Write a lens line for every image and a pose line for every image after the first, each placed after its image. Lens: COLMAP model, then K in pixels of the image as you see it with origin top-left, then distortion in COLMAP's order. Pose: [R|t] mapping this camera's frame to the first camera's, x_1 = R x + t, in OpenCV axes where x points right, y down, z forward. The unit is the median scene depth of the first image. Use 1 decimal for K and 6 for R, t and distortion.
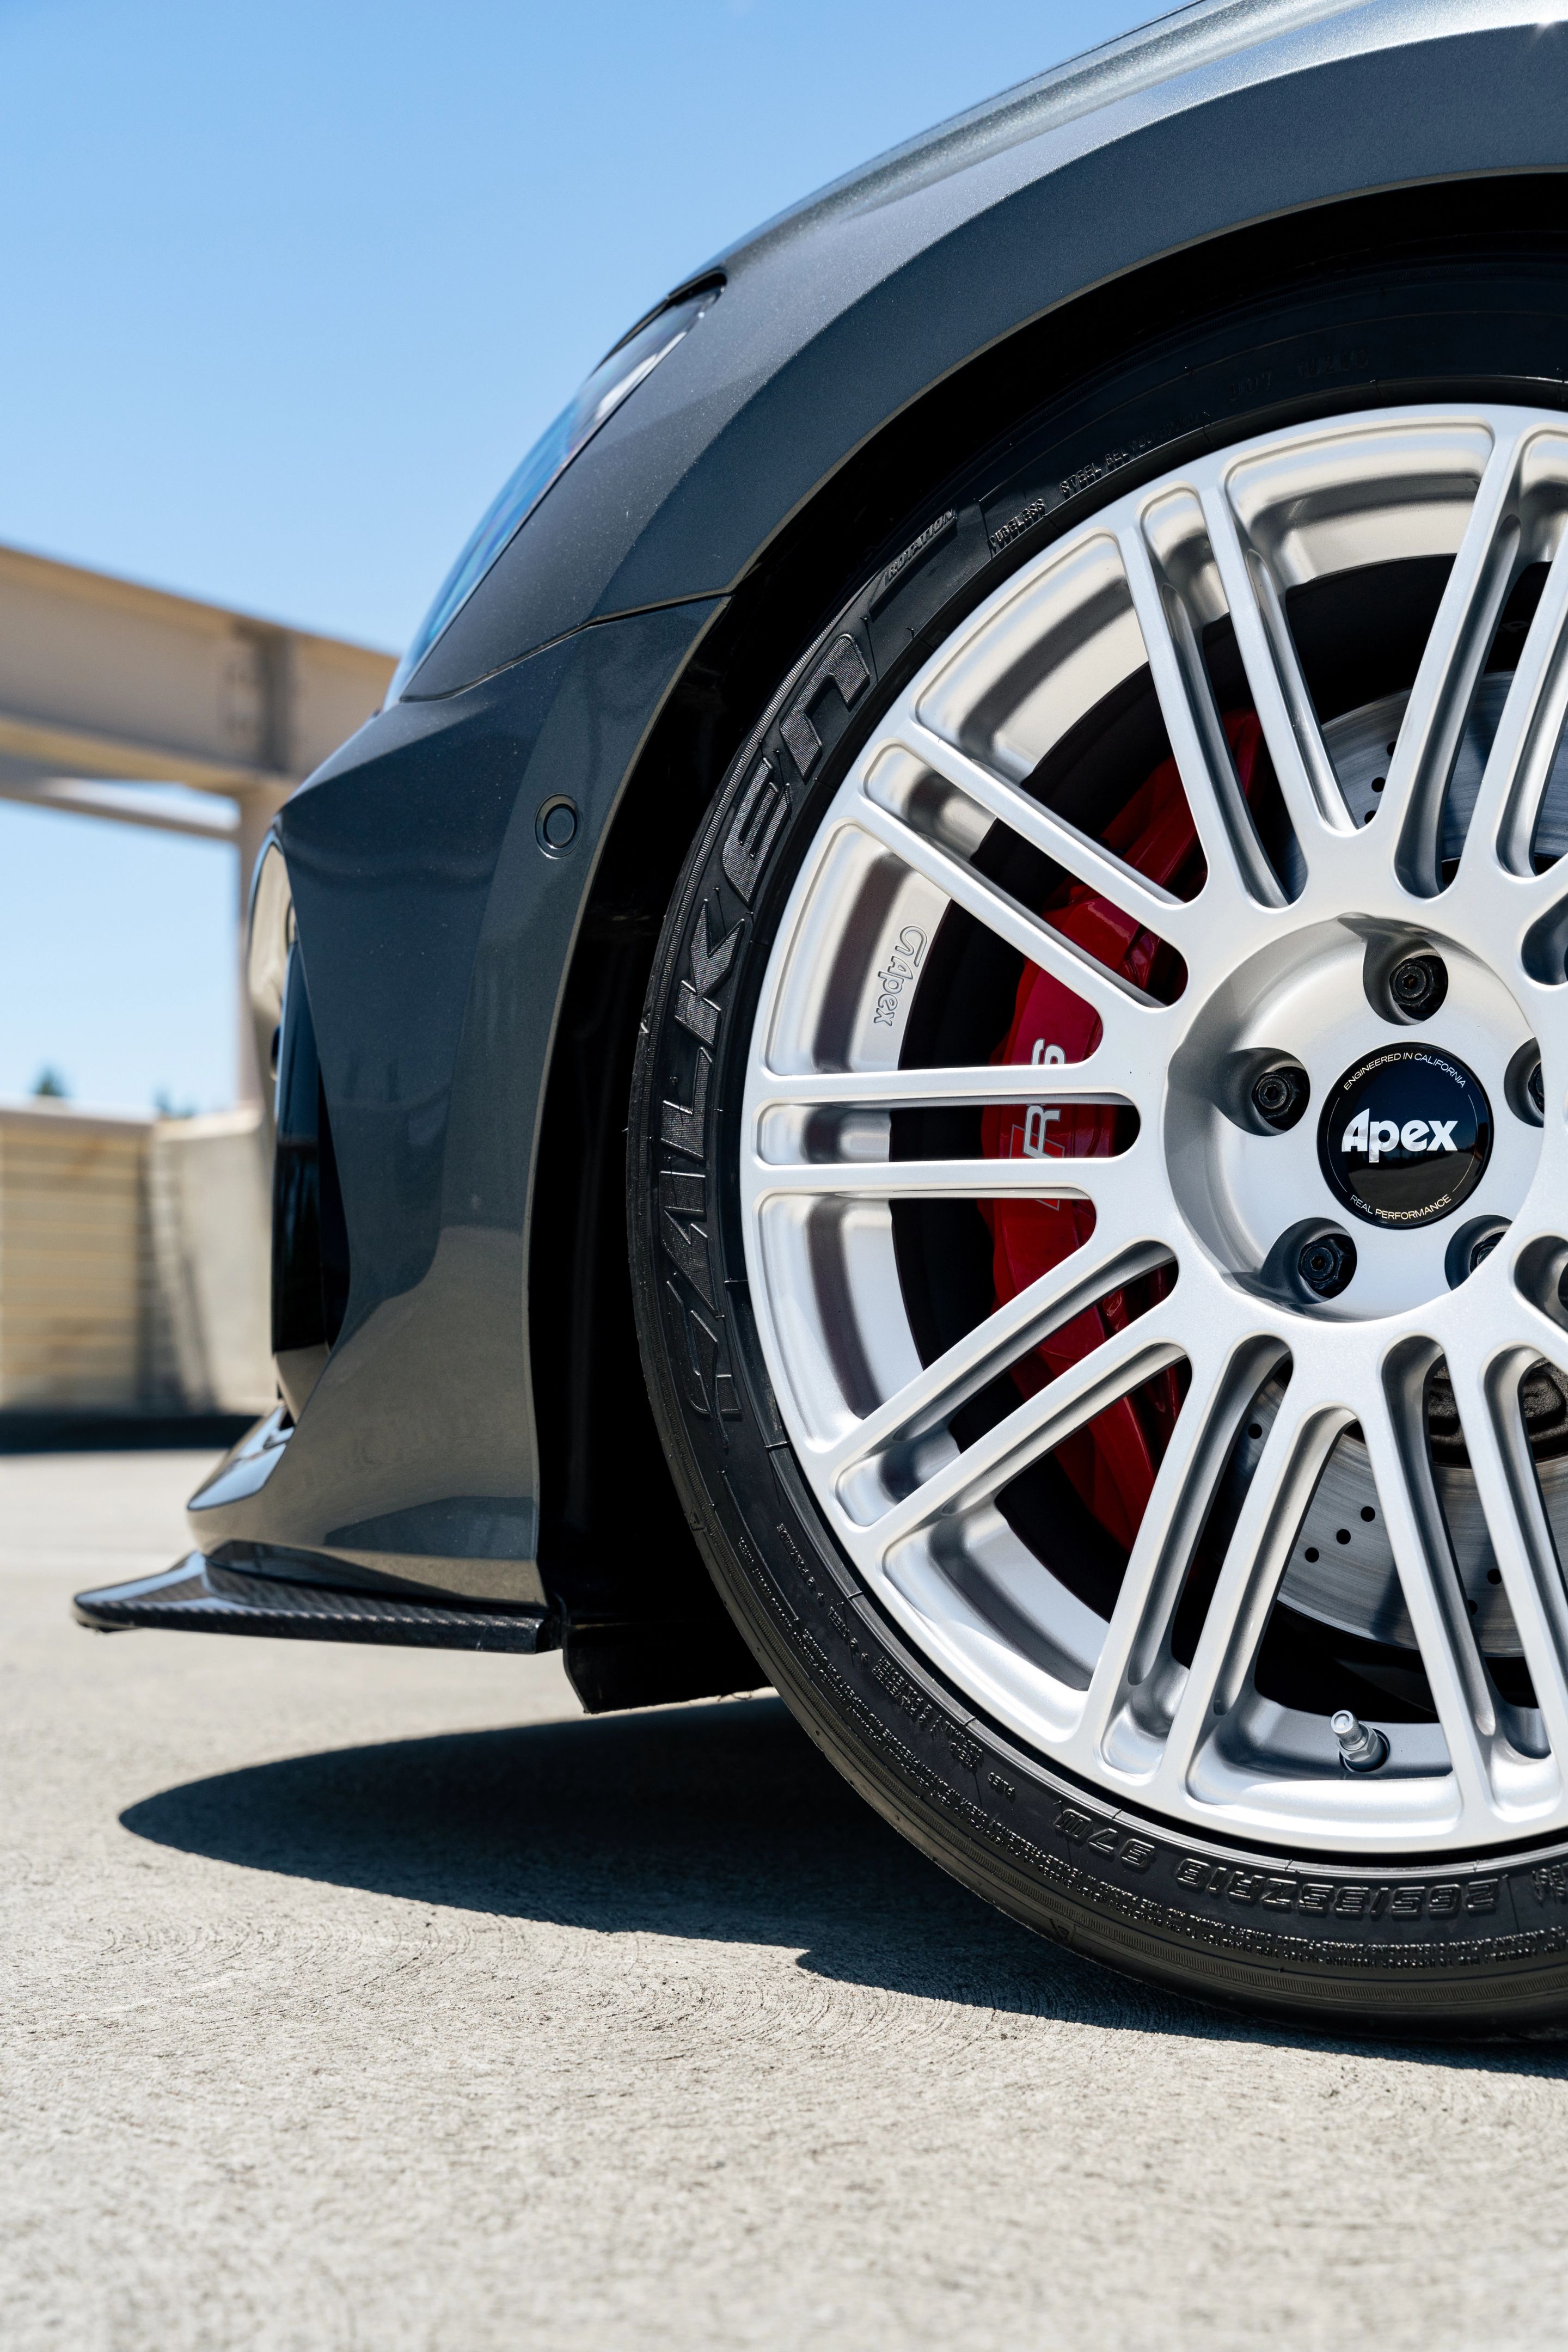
lens RADIAL K [[3187.7, 0, 785.1], [0, 3187.7, 1170.5], [0, 0, 1]] dist [0.019118, 0.026357]
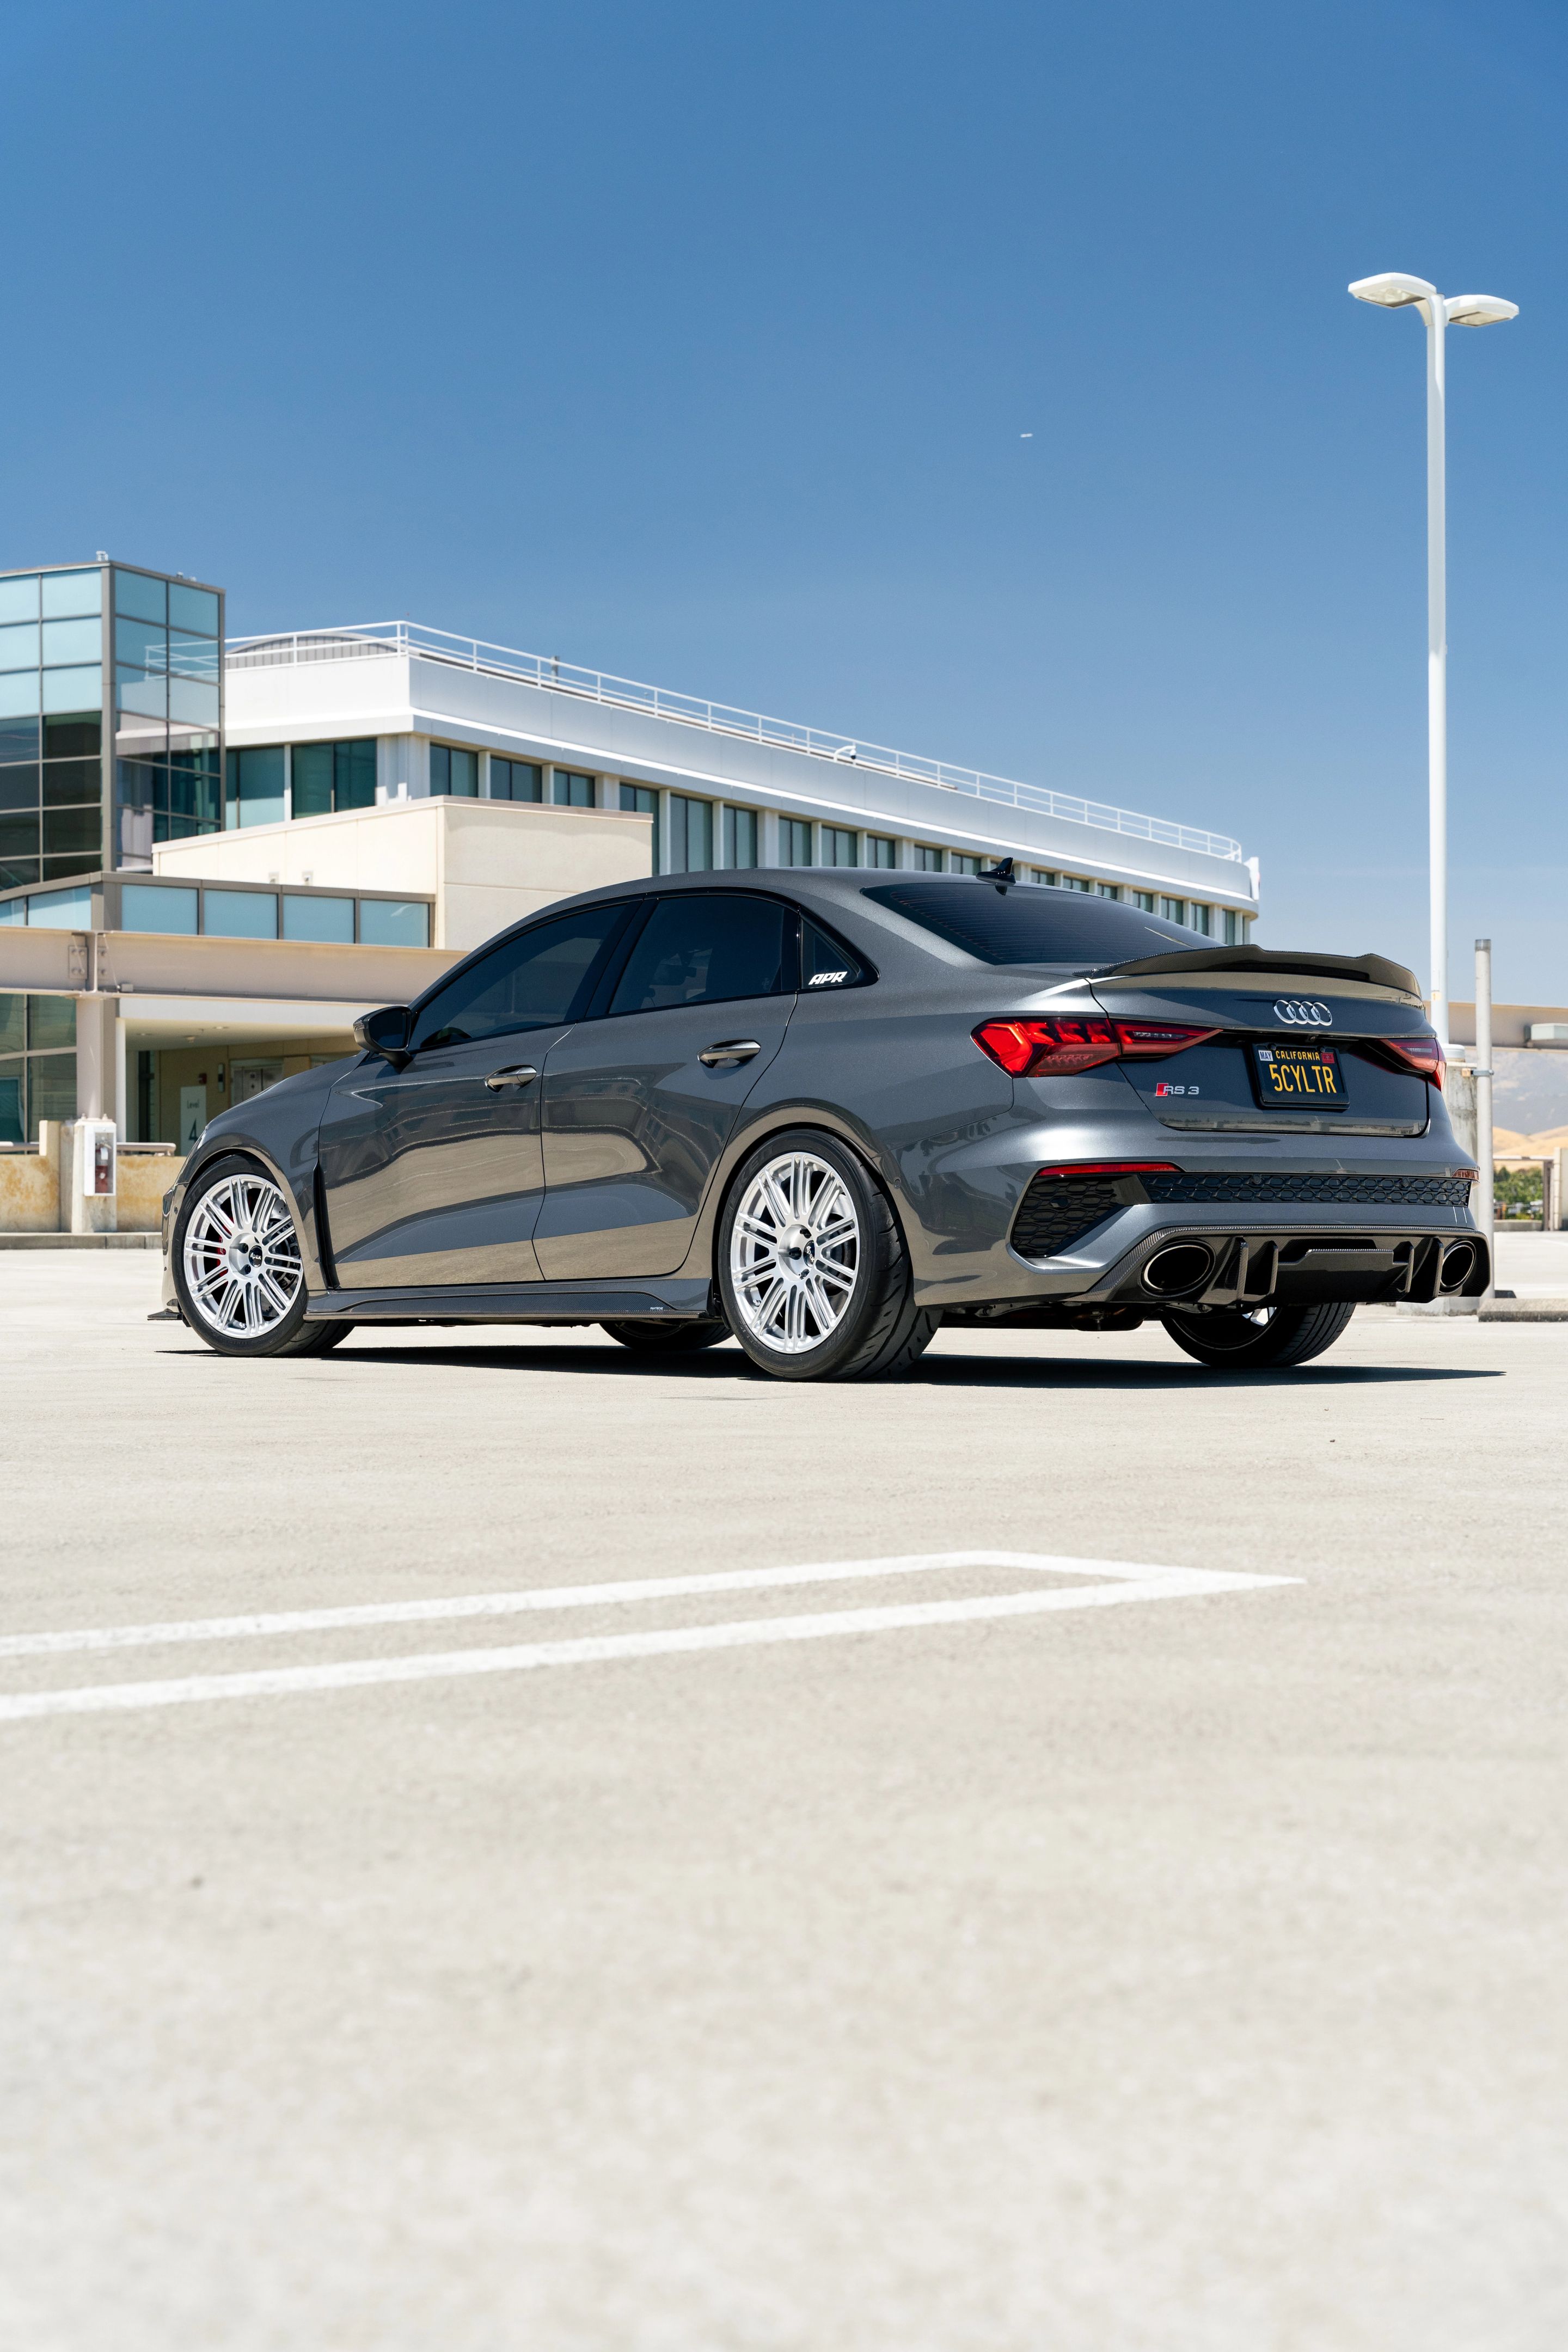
lens RADIAL K [[3532.3, 0, 776.5], [0, 3532.3, 1187.8], [0, 0, 1]] dist [0.013970, 0.024604]
pose [[0.996930, 0.075579, -0.020437, 1.665951], [-0.071297, 0.984228, 0.161901, -1.722361], [0.032351, -0.159947, 0.986595, -7.802788]]
